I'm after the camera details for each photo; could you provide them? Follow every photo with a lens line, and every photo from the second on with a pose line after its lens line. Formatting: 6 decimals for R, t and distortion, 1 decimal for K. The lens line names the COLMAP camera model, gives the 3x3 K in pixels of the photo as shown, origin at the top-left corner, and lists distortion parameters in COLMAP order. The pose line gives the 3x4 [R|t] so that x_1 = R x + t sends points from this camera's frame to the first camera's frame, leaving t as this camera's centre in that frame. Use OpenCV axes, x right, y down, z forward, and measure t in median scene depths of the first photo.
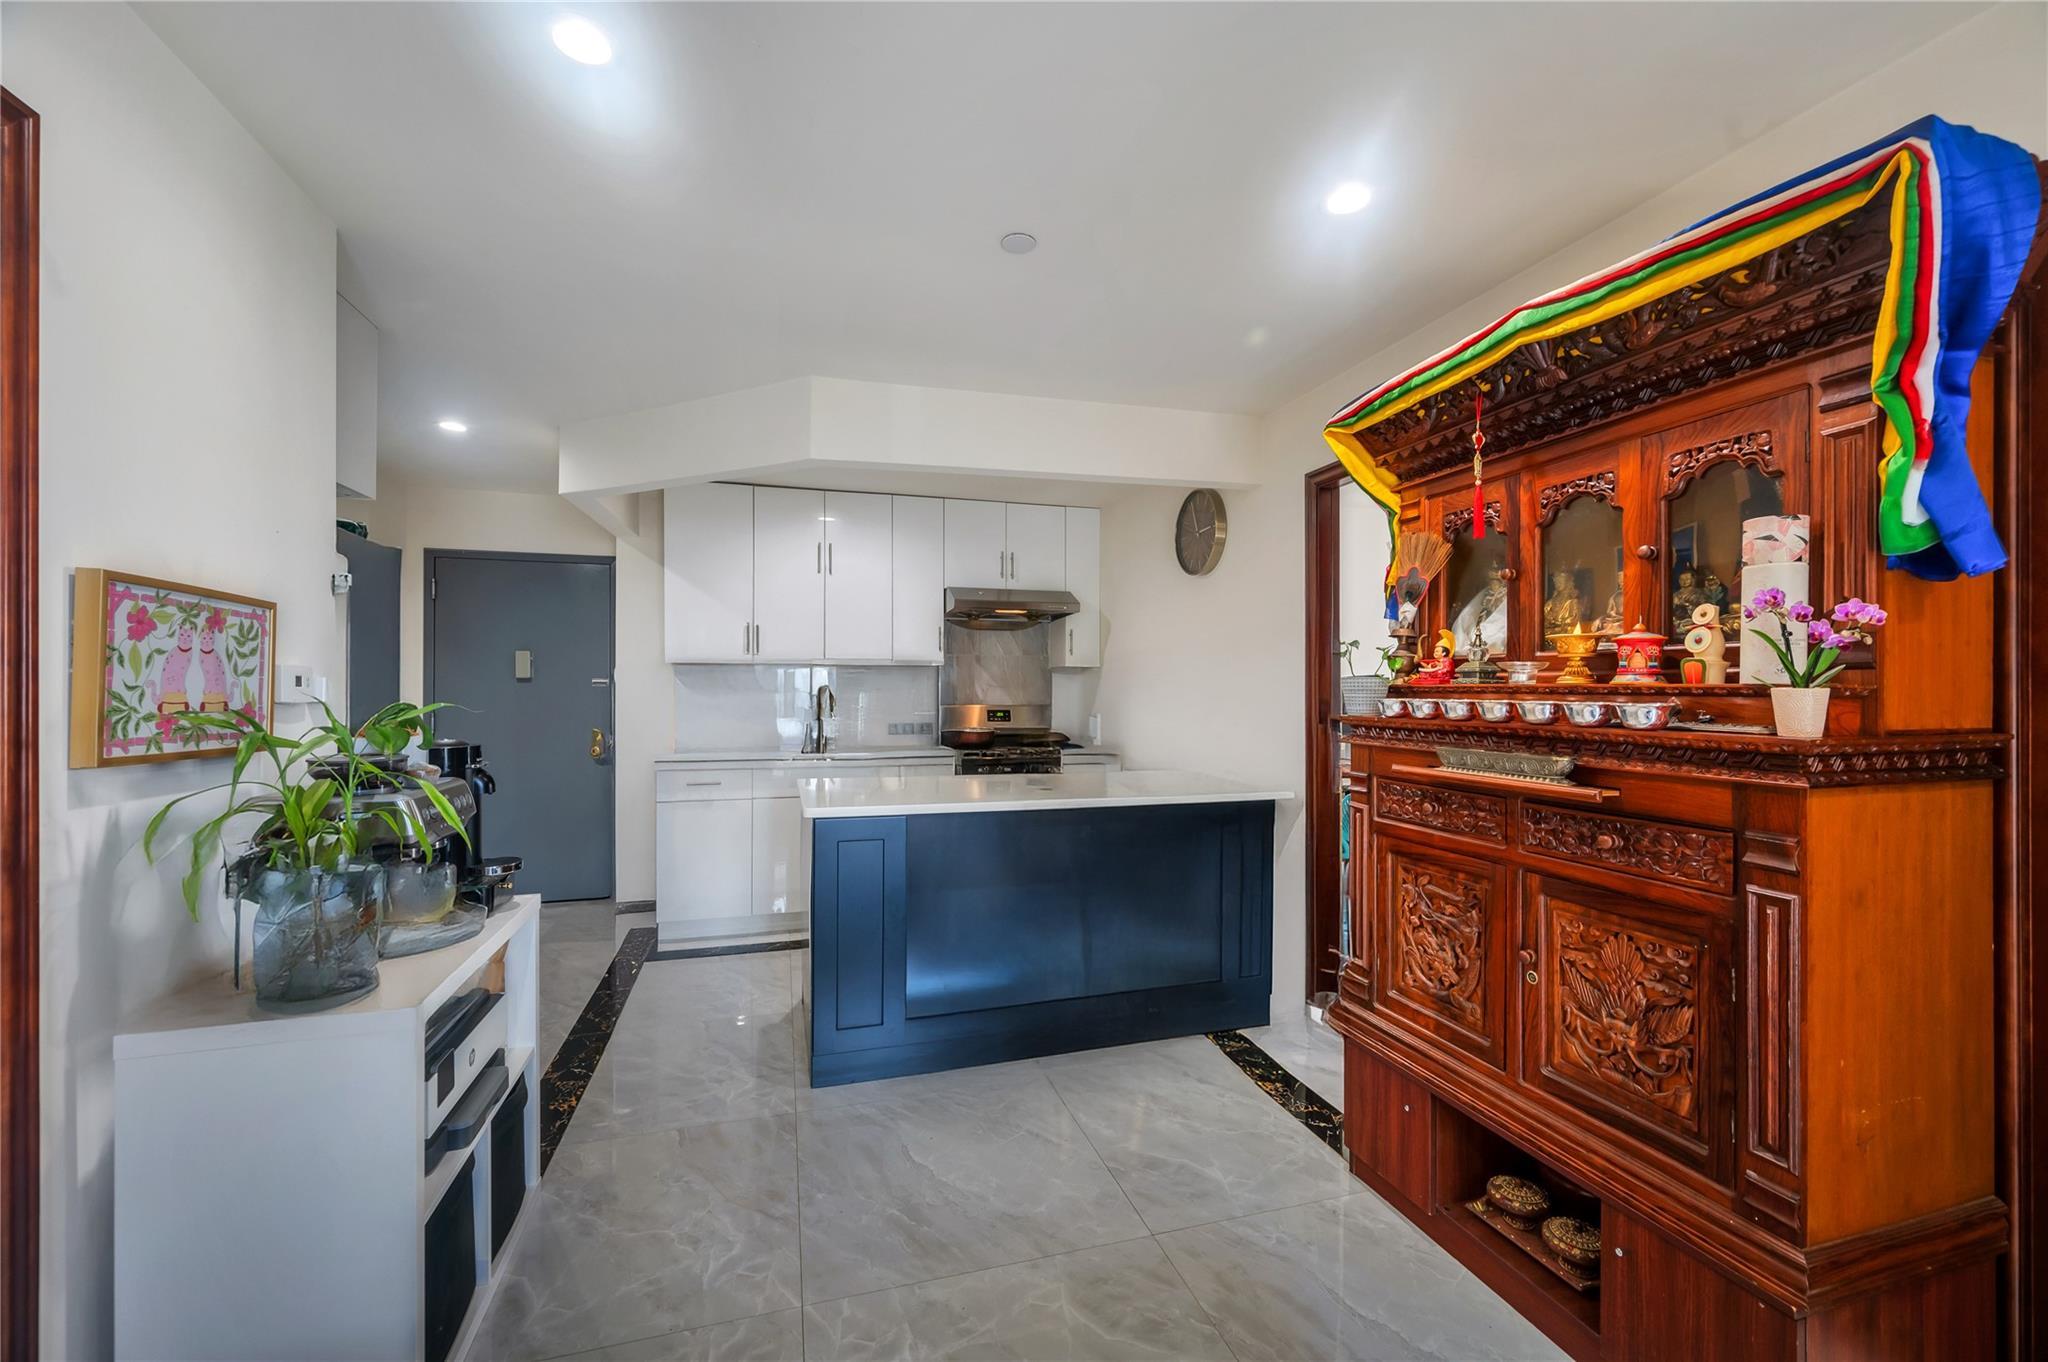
lens RADIAL K [[820.6, 0, 1018.8], [0, 820.6, 686.6], [0, 0, 1]] dist [-0.006709, 0.001674]
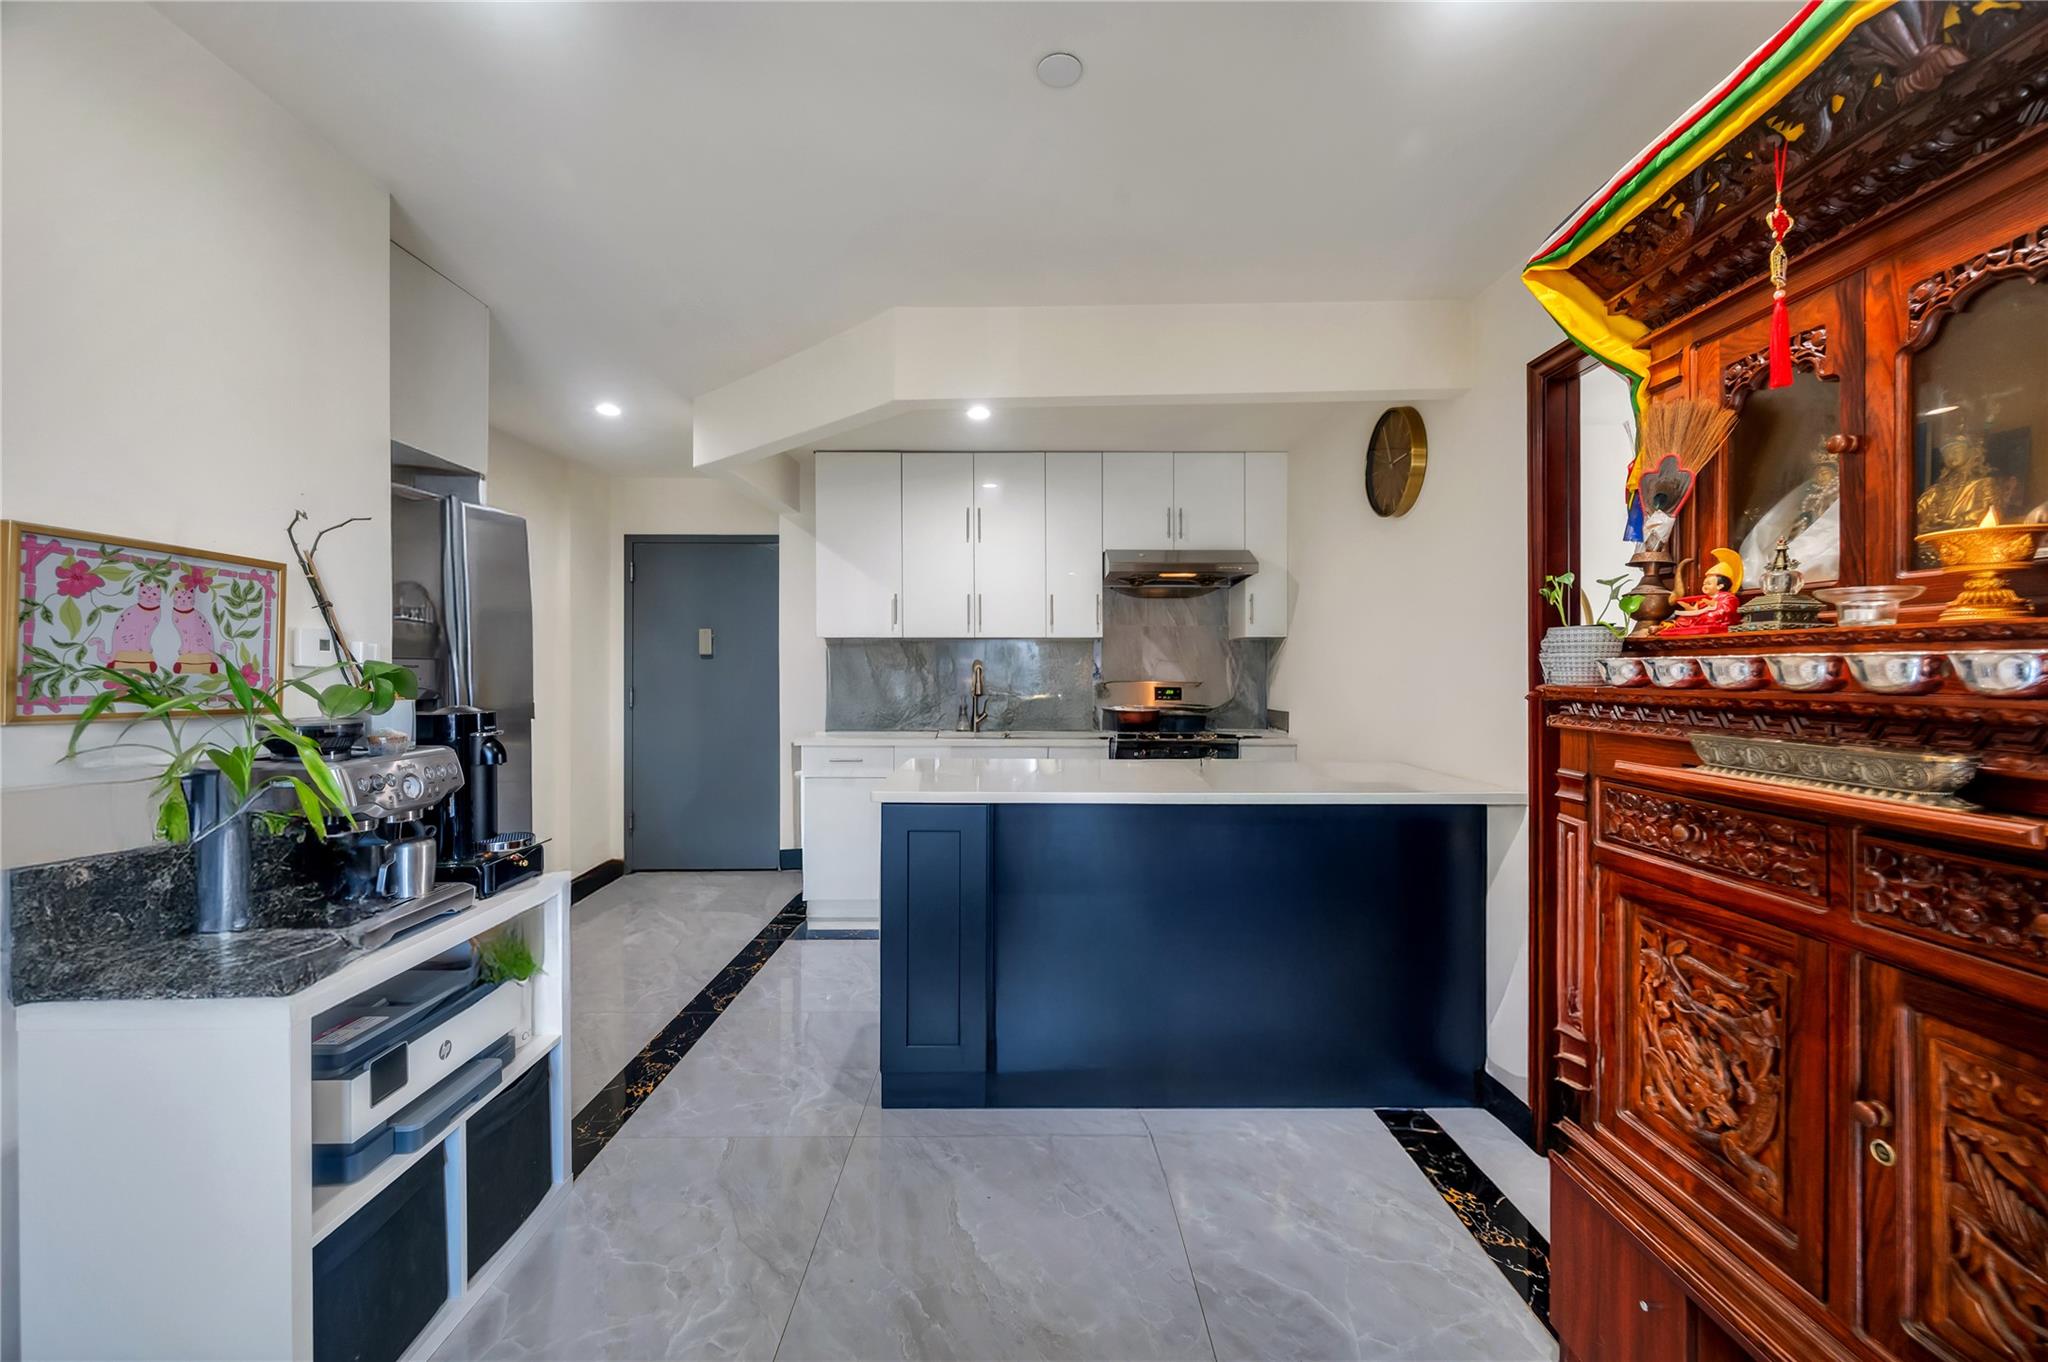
lens RADIAL K [[820.6, 0, 1025.0], [0, 820.6, 671.6], [0, 0, 1]] dist [-0.006709, 0.001674]
pose [[0.960236, -0.001916, -0.279183, 0.181528], [0.002755, 0.999993, 0.002611, 0.022035], [0.279176, -0.003276, 0.960234, 0.249635]]
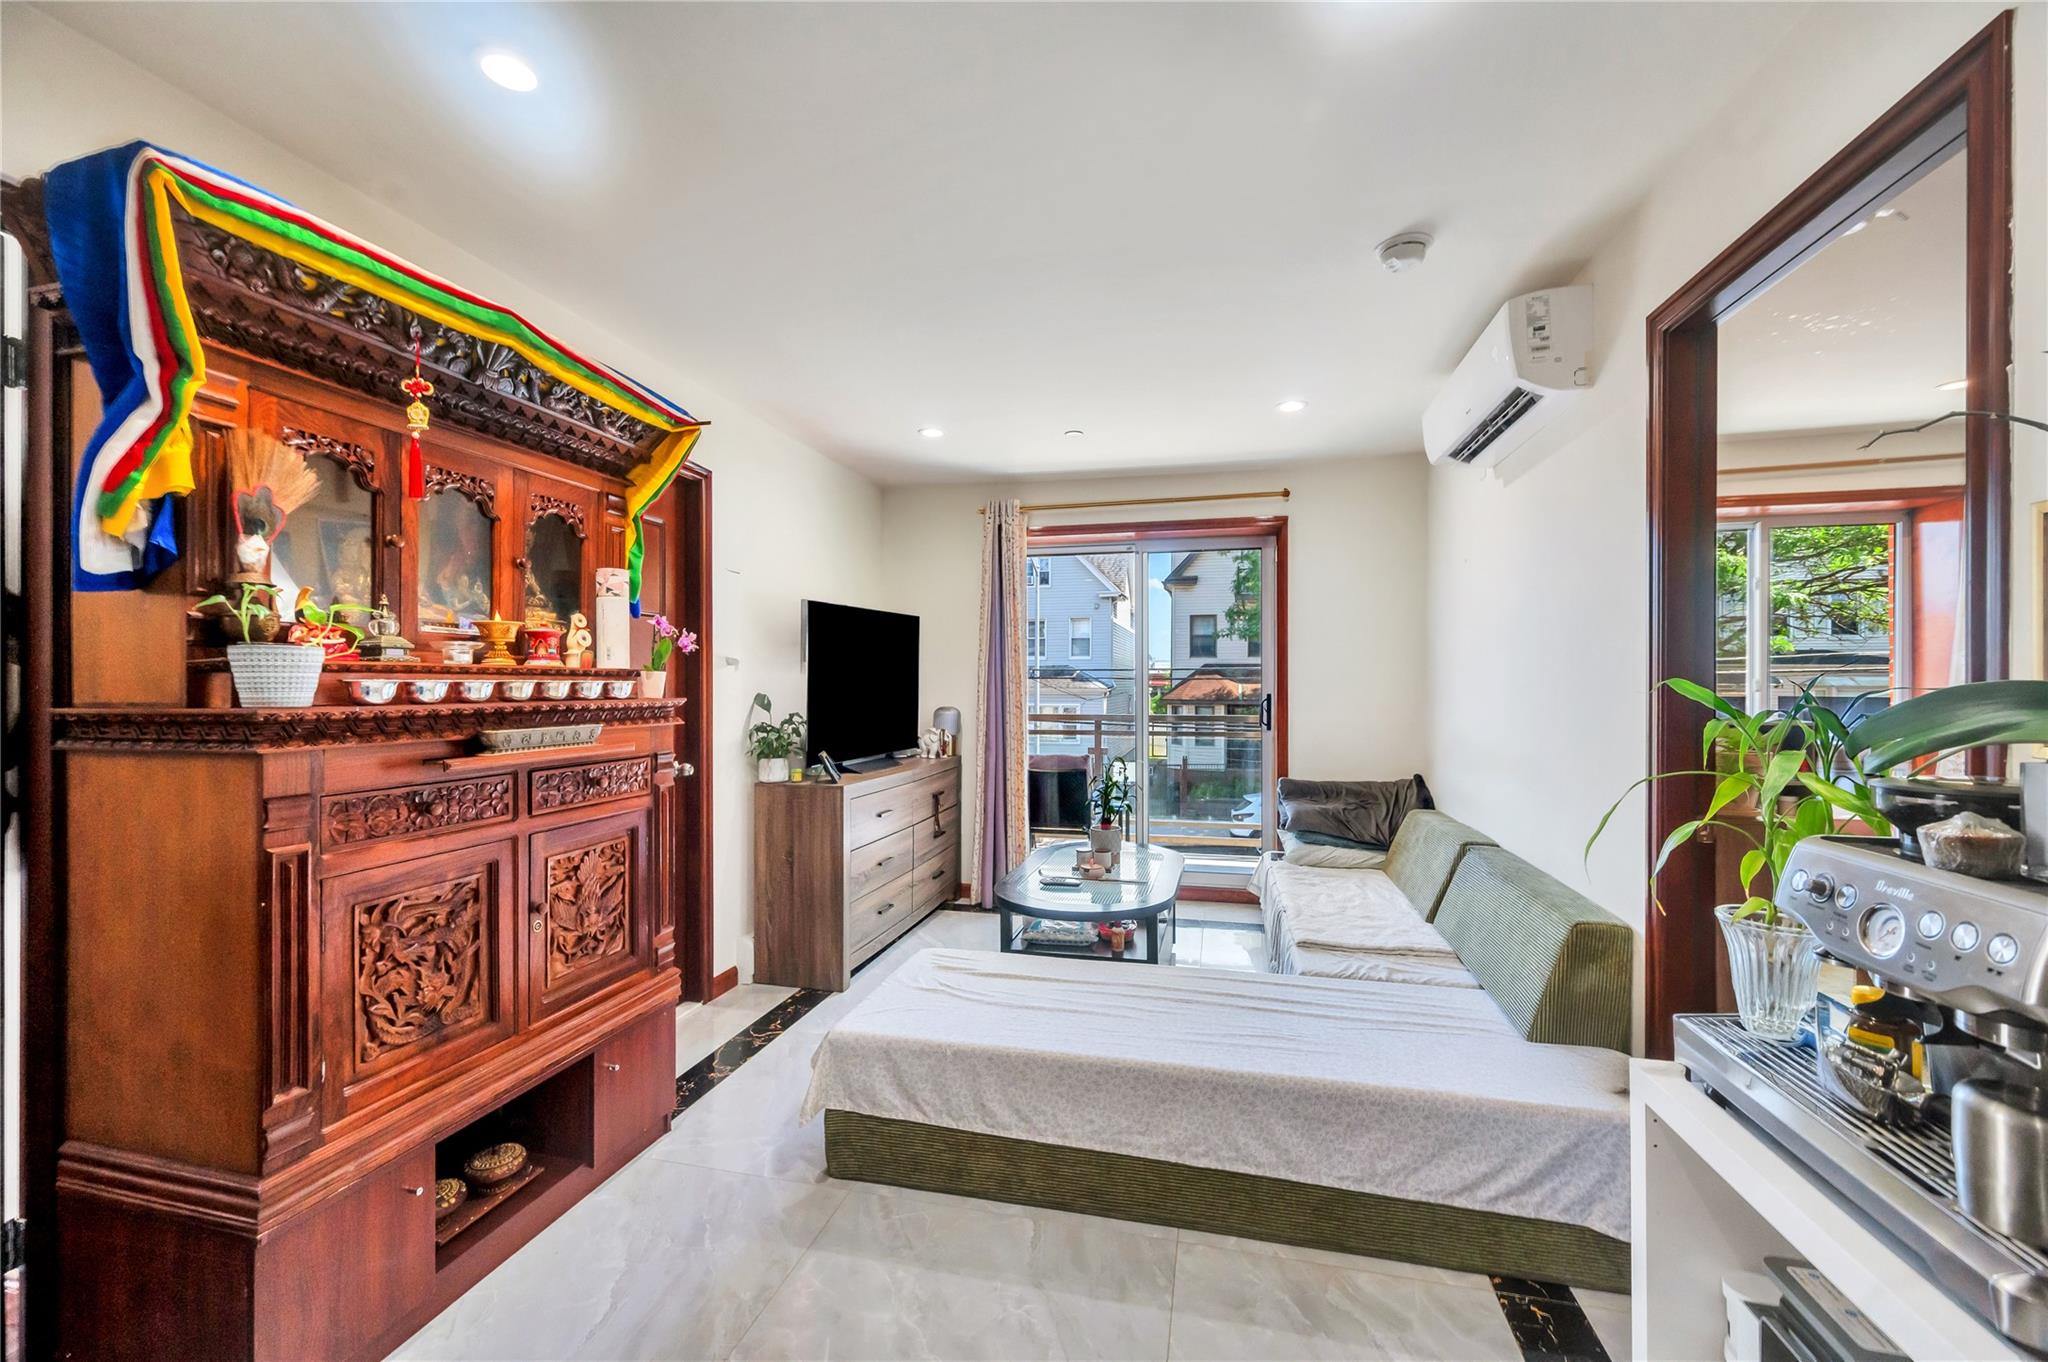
lens RADIAL K [[820.6, 0, 1018.3], [0, 820.6, 681.3], [0, 0, 1]] dist [-0.006709, 0.001674]
pose [[-0.860812, -0.003320, 0.508912, -0.412716], [-0.004661, 0.999988, -0.001361, 0.013290], [-0.508901, -0.003544, -0.860817, 1.309354]]
